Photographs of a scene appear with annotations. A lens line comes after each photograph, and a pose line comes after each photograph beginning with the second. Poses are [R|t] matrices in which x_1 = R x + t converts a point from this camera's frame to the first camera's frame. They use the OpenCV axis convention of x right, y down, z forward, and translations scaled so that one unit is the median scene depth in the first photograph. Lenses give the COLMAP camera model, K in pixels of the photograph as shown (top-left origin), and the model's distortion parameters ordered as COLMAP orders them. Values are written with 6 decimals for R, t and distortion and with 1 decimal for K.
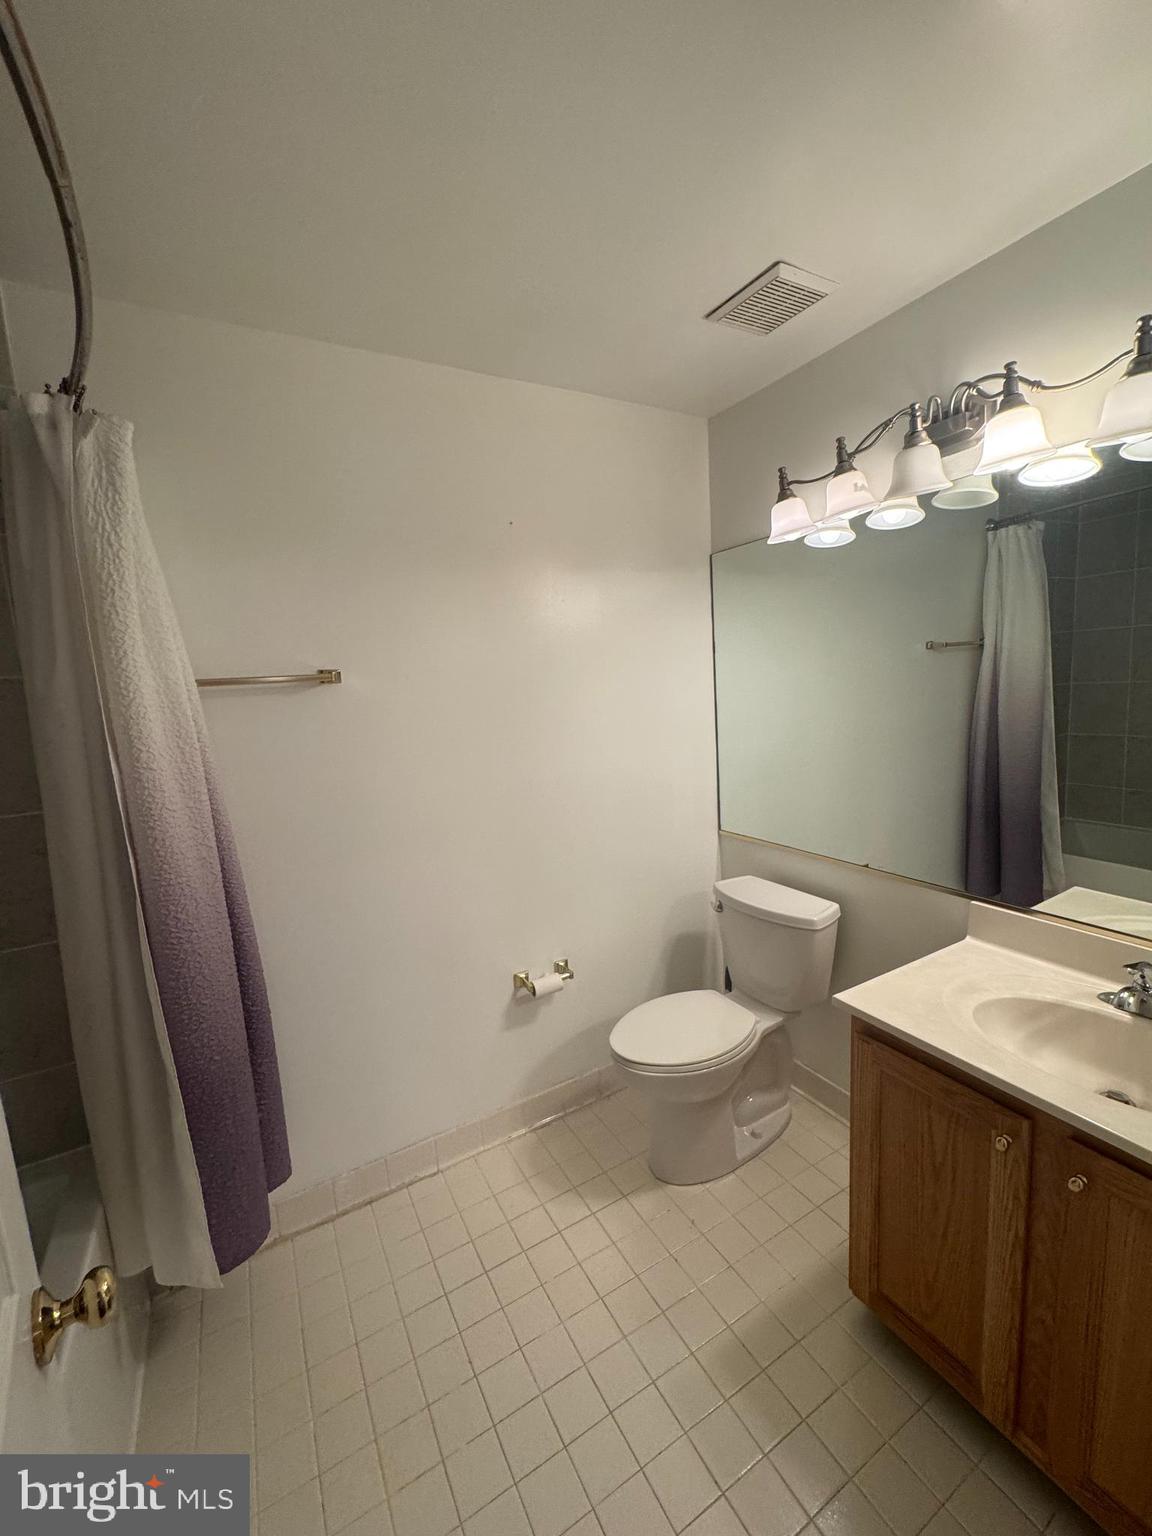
lens RADIAL K [[616.2, 0, 576.0], [0, 616.2, 768.0], [0, 0, 1]] dist [-0.000642, -0.000617]
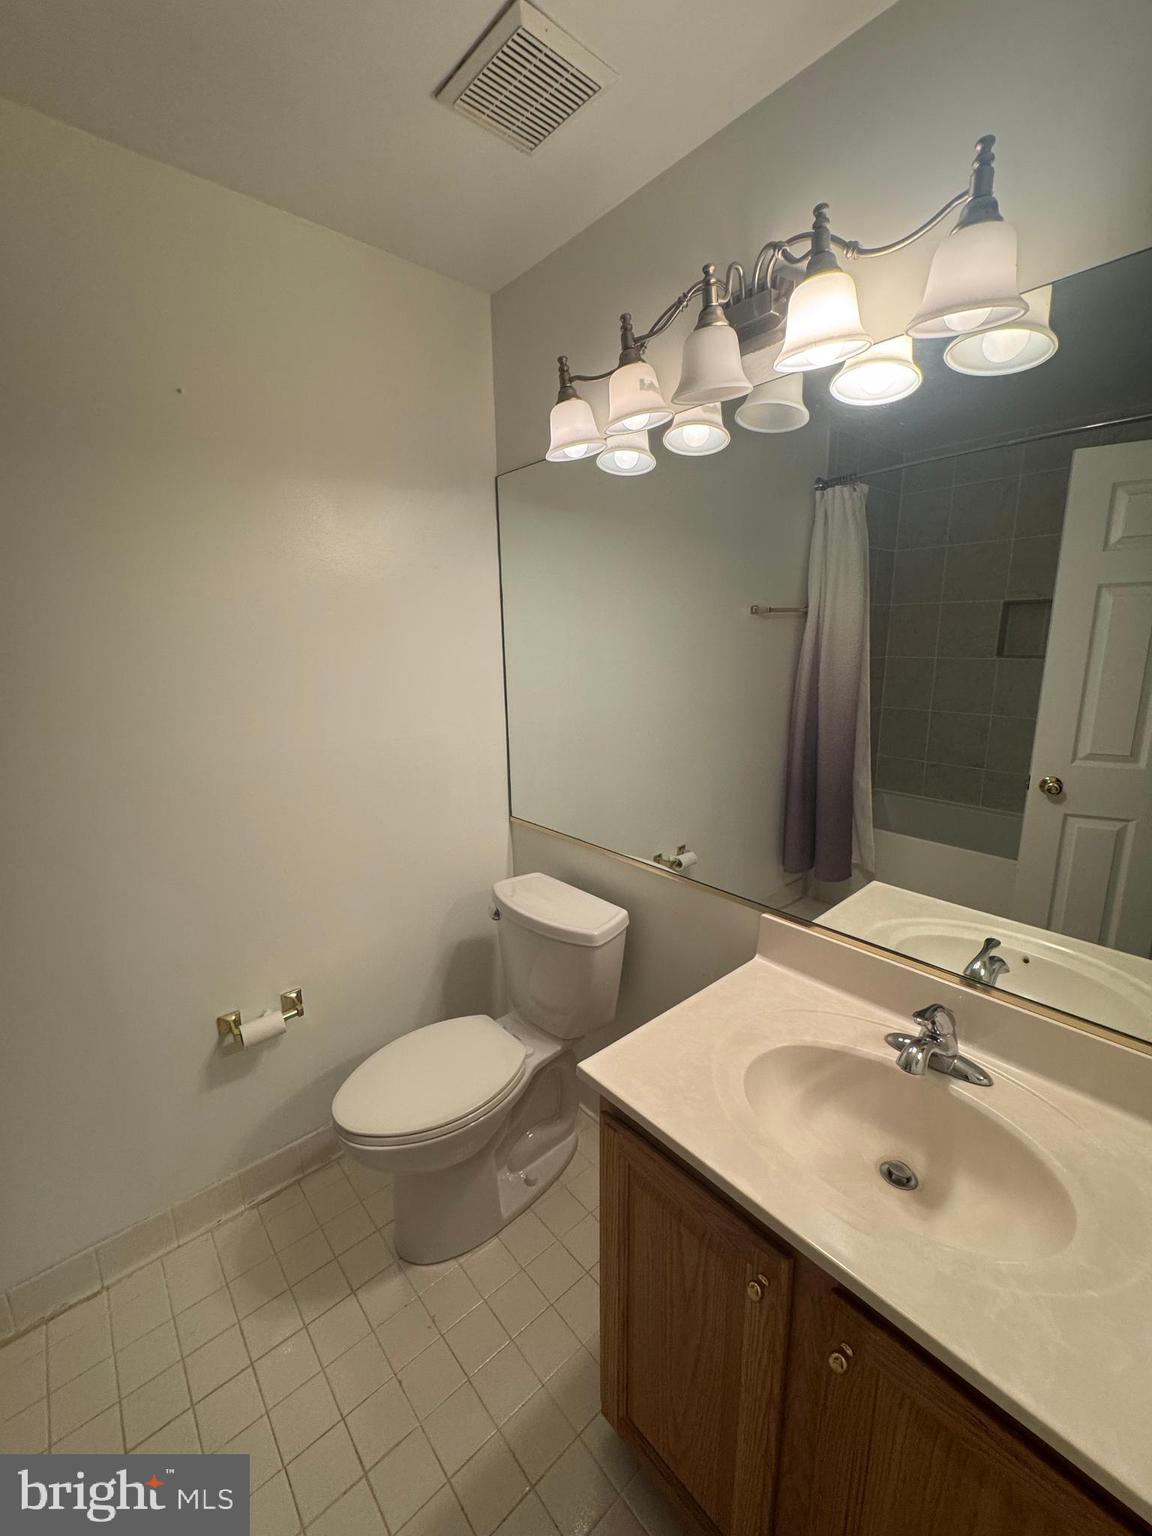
lens RADIAL K [[615.9, 0, 576.0], [0, 615.9, 768.0], [0, 0, 1]] dist [-0.001220, -0.000663]
pose [[0.977914, 0.000786, 0.209004, 0.215890], [-0.014970, 0.997688, 0.066292, -0.033687], [-0.208469, -0.067957, 0.975665, 0.244982]]
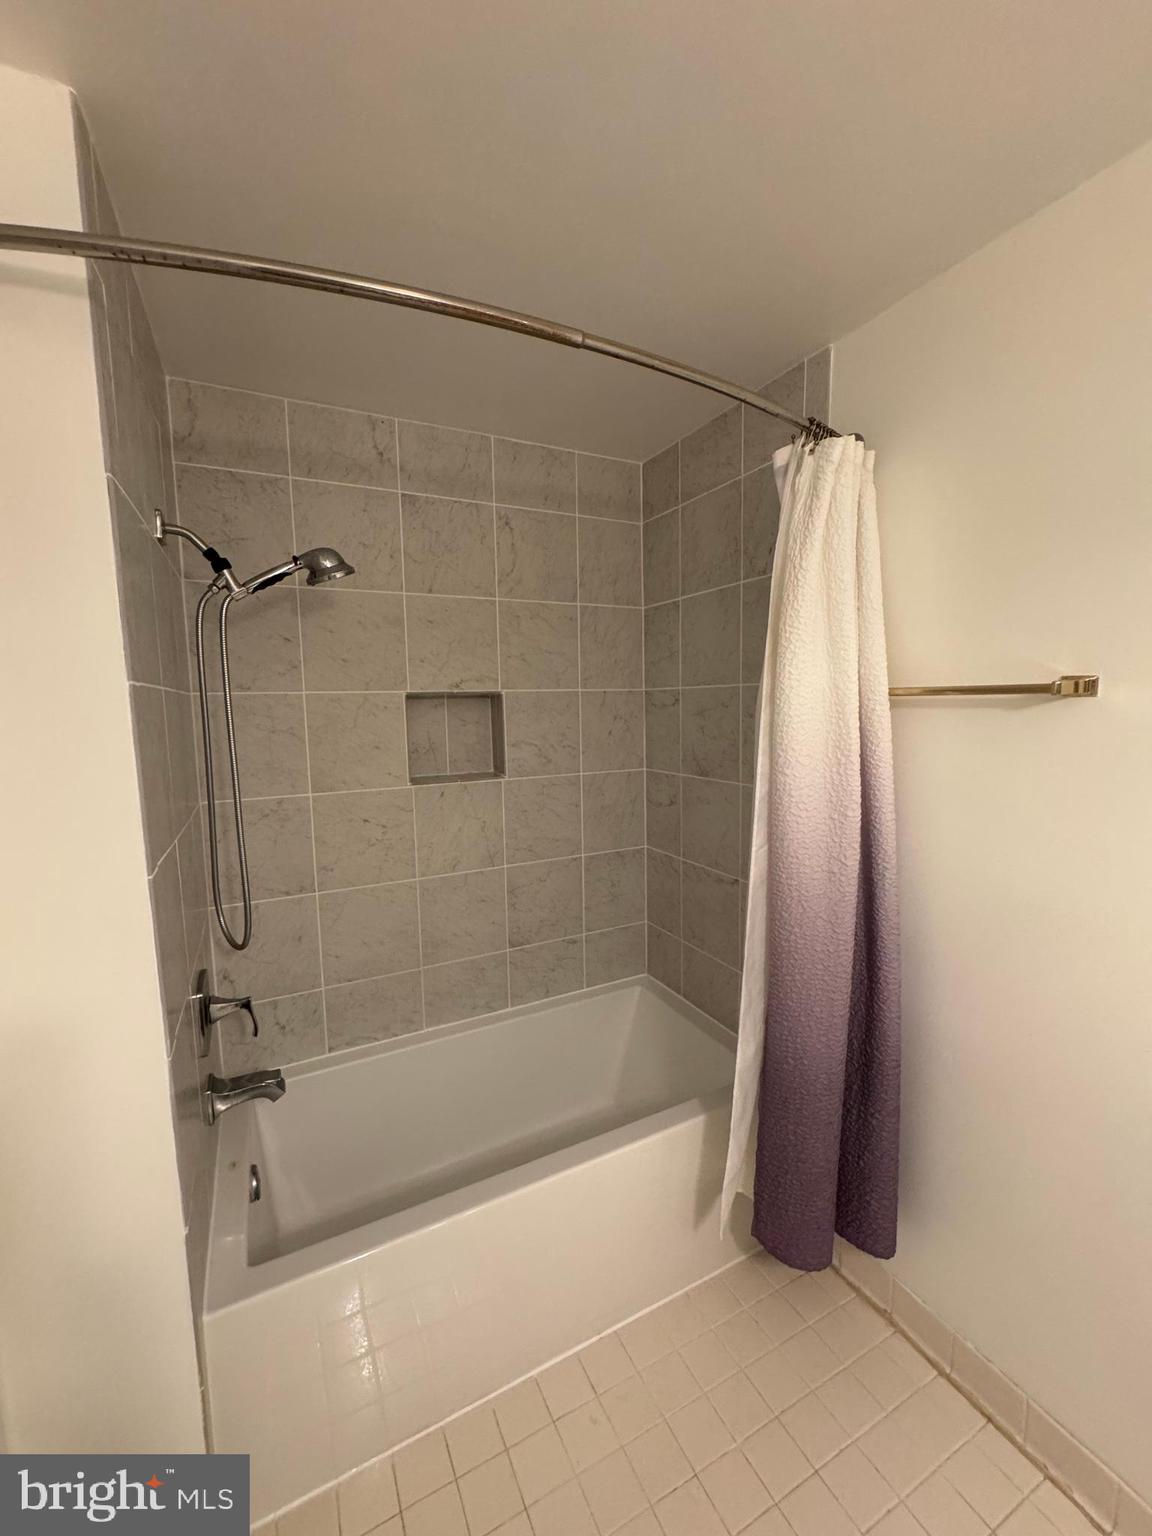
lens RADIAL K [[615.9, 0, 576.0], [0, 615.9, 768.0], [0, 0, 1]] dist [-0.001220, -0.000663]
pose [[-0.047668, 0.169120, -0.984442, 0.301321], [-0.120375, 0.977407, 0.173740, -0.117175], [0.991583, 0.126784, -0.026233, 0.512685]]
